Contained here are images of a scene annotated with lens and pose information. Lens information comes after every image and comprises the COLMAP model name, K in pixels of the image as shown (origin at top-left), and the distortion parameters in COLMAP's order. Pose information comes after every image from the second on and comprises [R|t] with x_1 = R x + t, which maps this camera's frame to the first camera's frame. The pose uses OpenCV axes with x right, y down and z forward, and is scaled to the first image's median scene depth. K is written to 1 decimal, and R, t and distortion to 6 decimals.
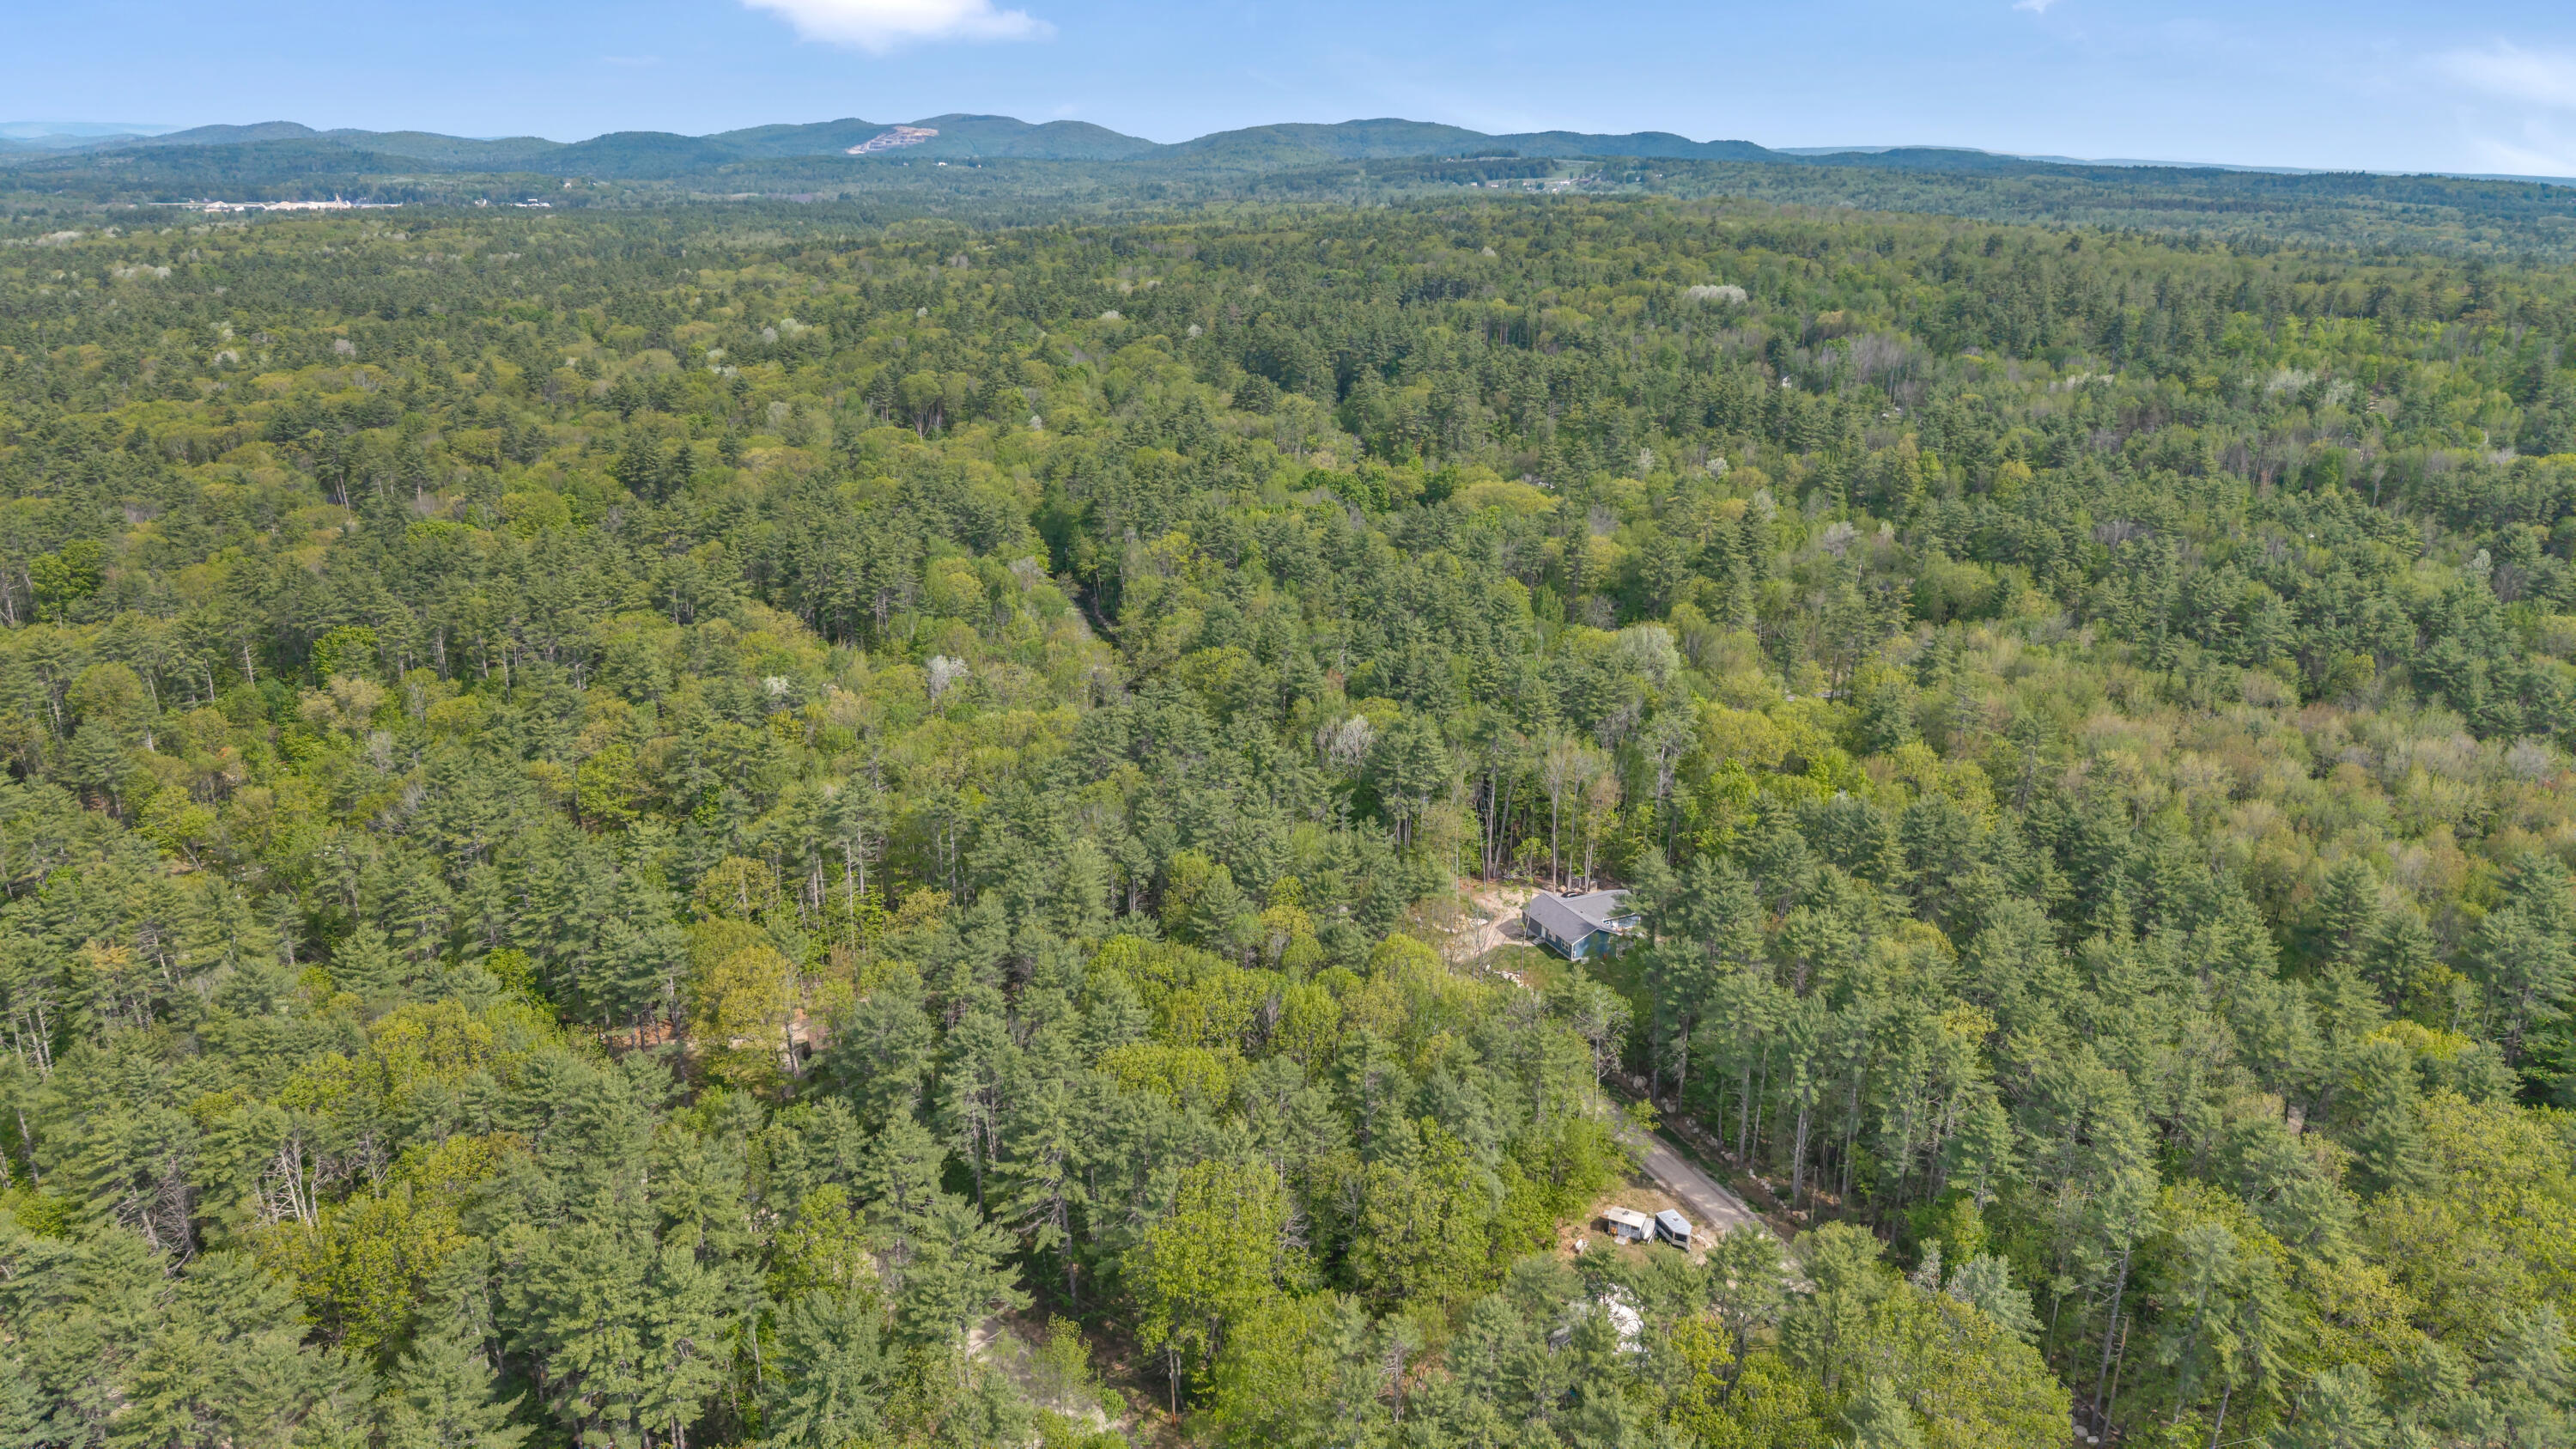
lens RADIAL K [[1750.3, 0, 1307.7], [0, 1750.3, 675.8], [0, 0, 1]] dist [0.091303, -0.300786]
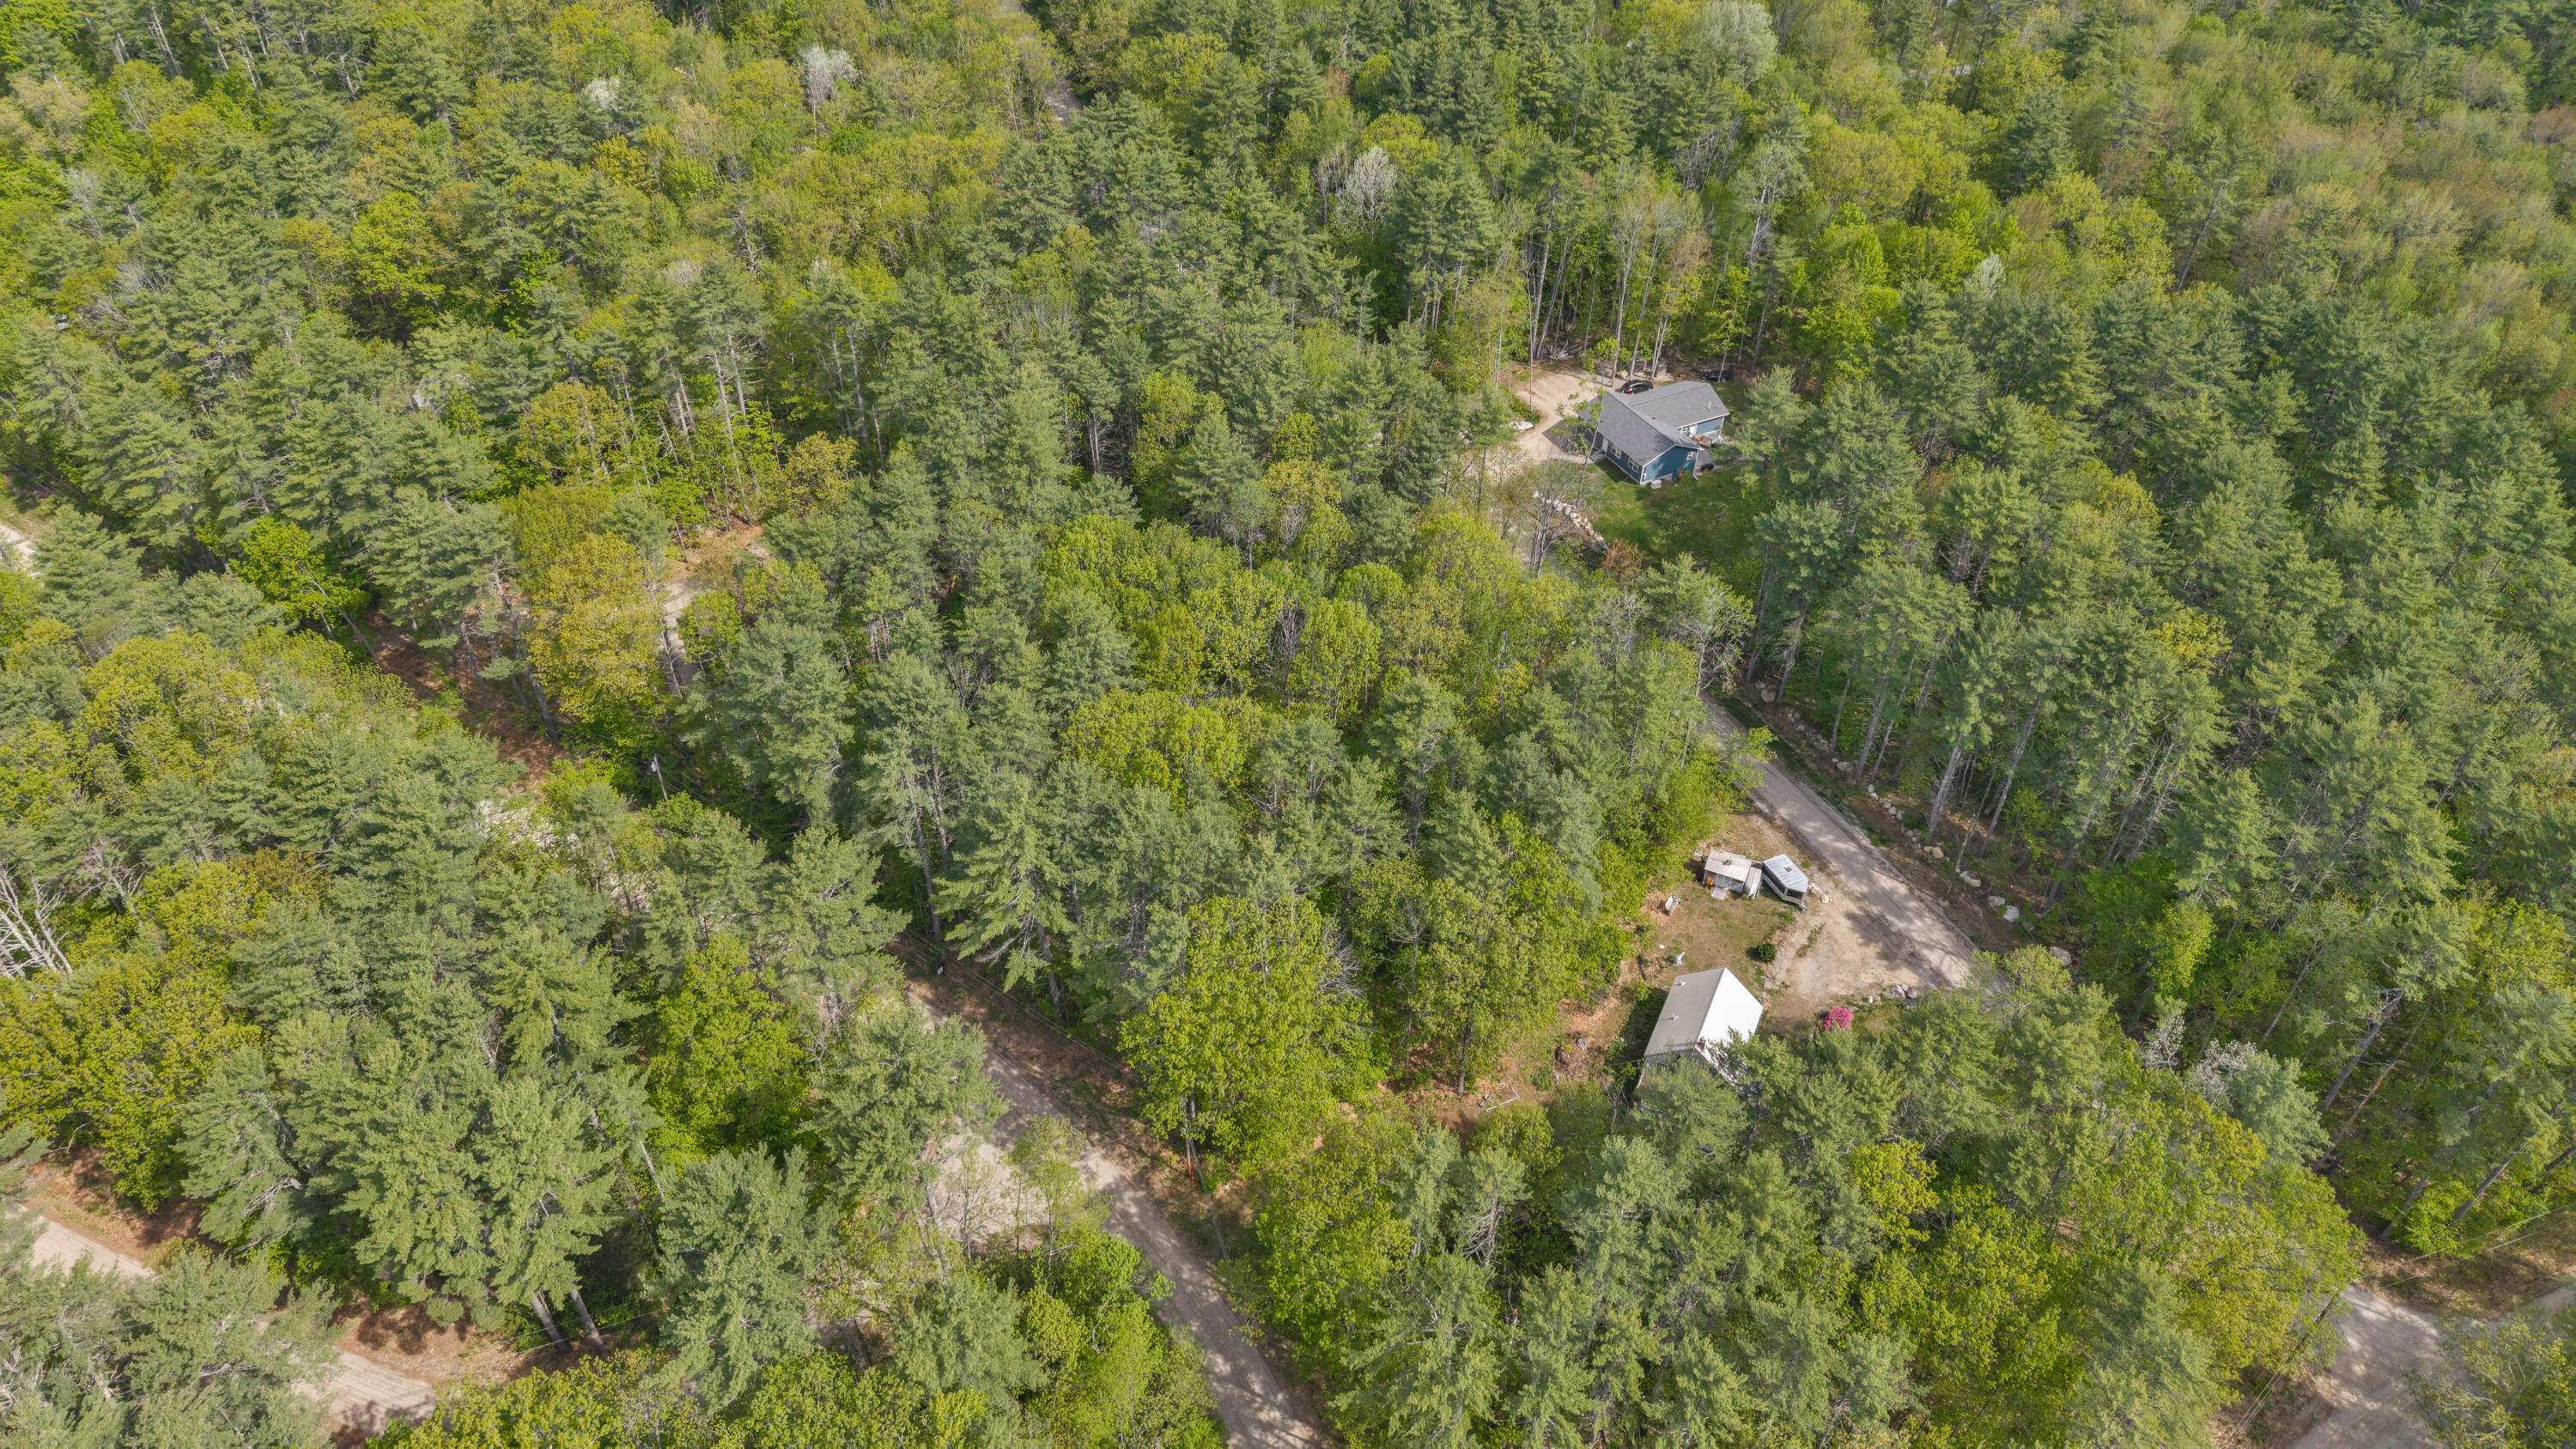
lens RADIAL K [[1740.3, 0, 1288.0], [0, 1740.3, 724.5], [0, 0, 1]] dist [0.020573, -0.038216]
pose [[0.999695, -0.008607, 0.023142, -0.034388], [-0.001532, 0.913855, 0.406038, -0.067835], [-0.024643, -0.405949, 0.913563, 0.252586]]
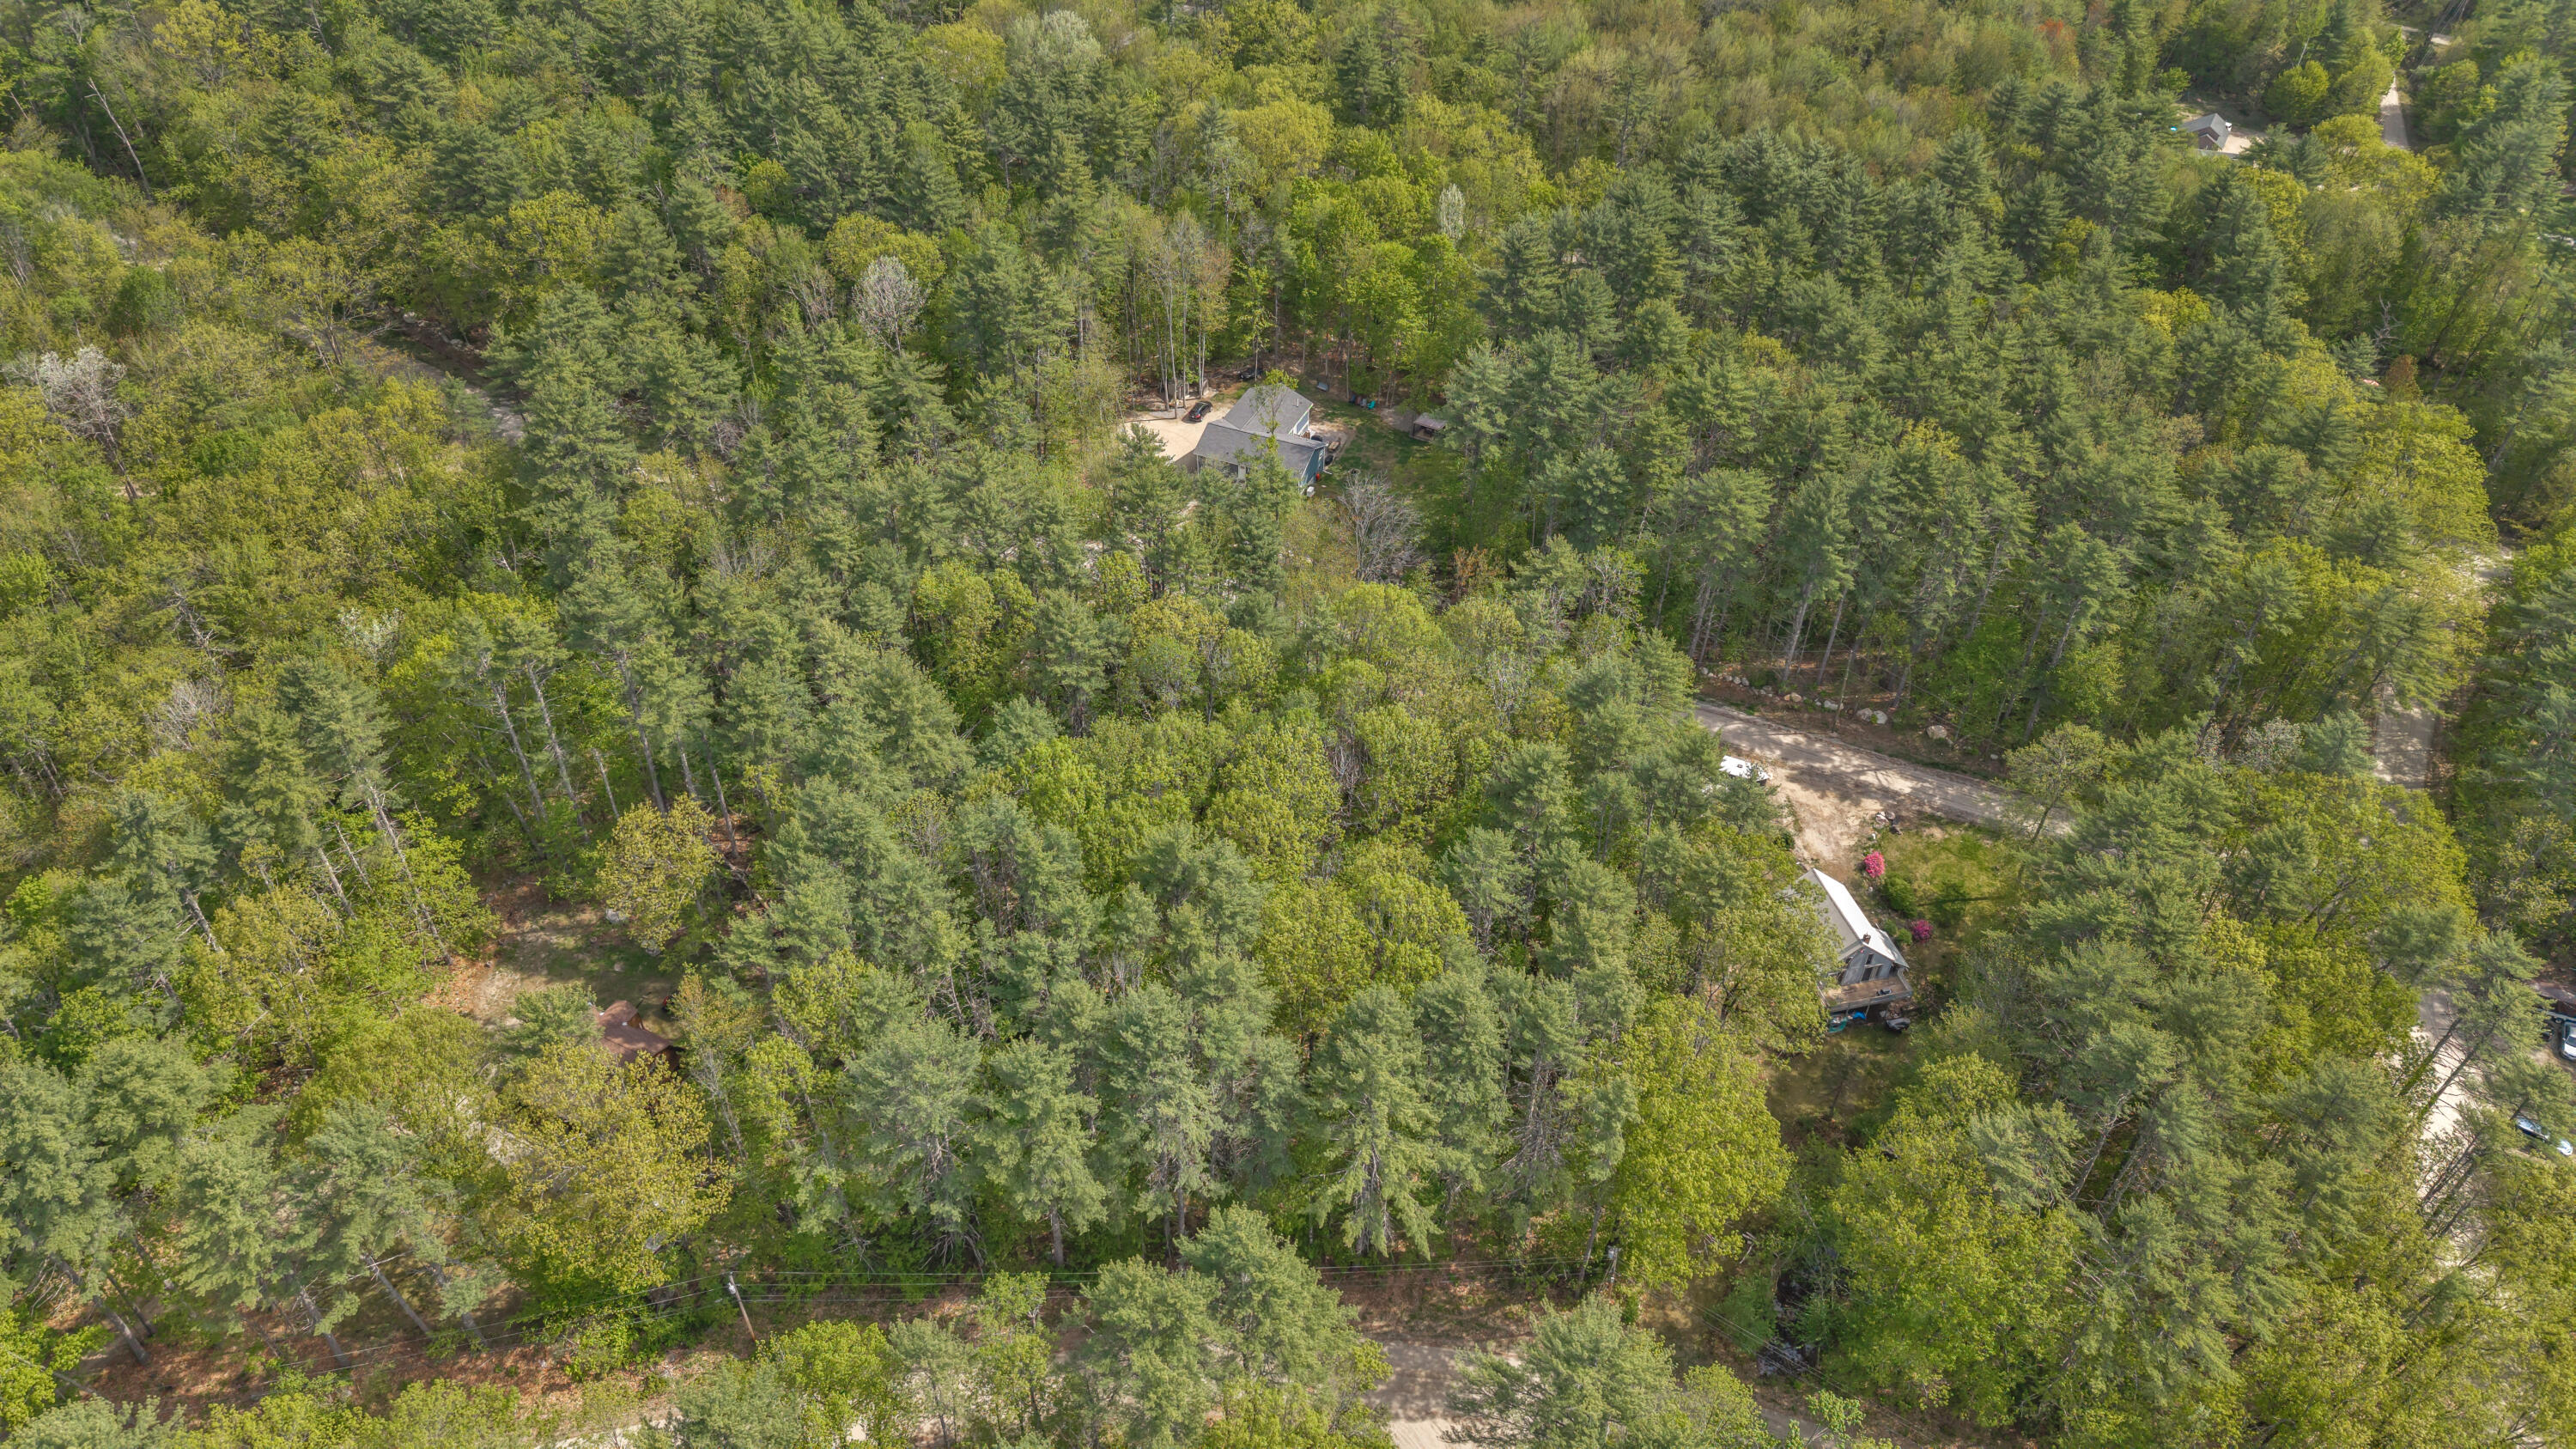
lens RADIAL K [[1752.0, 0, 1288.0], [0, 1752.0, 724.5], [0, 0, 1]] dist [-0.008945, 0.000182]
pose [[0.745651, -0.423617, 0.514347, -0.340662], [0.174101, 0.868947, 0.463270, -0.130332], [-0.643190, -0.255890, 0.721684, 0.444055]]
